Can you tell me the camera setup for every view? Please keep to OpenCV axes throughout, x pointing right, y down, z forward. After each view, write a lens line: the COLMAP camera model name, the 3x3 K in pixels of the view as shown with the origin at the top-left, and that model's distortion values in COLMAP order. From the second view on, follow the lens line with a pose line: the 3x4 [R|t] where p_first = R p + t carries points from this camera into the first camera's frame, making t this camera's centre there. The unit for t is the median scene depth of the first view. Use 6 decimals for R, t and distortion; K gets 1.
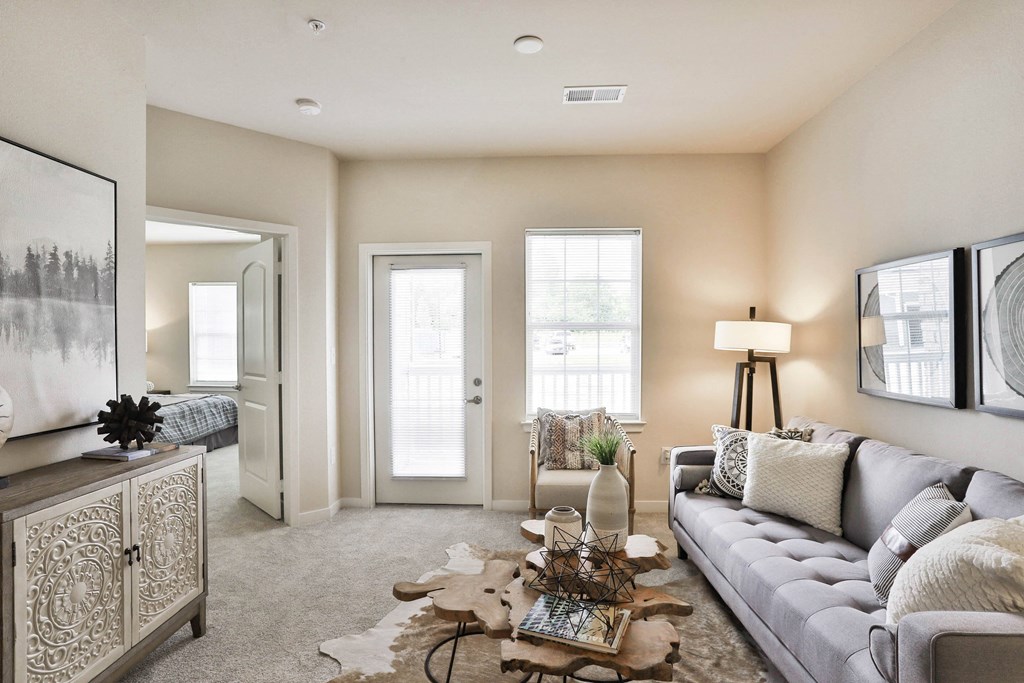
lens RADIAL K [[541.4, 0, 512.7], [0, 541.4, 351.0], [0, 0, 1]] dist [0.015723, 0.000104]
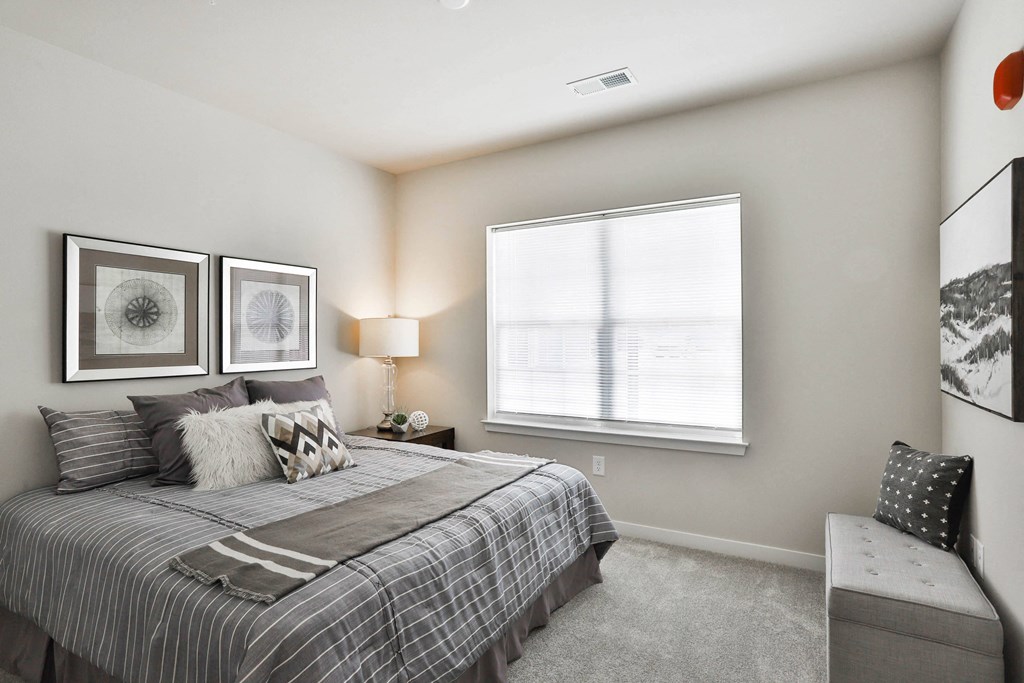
lens RADIAL K [[535.2, 0, 496.9], [0, 535.2, 339.6], [0, 0, 1]] dist [-0.042653, 0.040158]
pose [[0.881944, 0.003624, -0.471340, -0.402952], [-0.012693, 0.999790, -0.016064, -0.005971], [0.471183, 0.020151, 0.881805, 0.648096]]
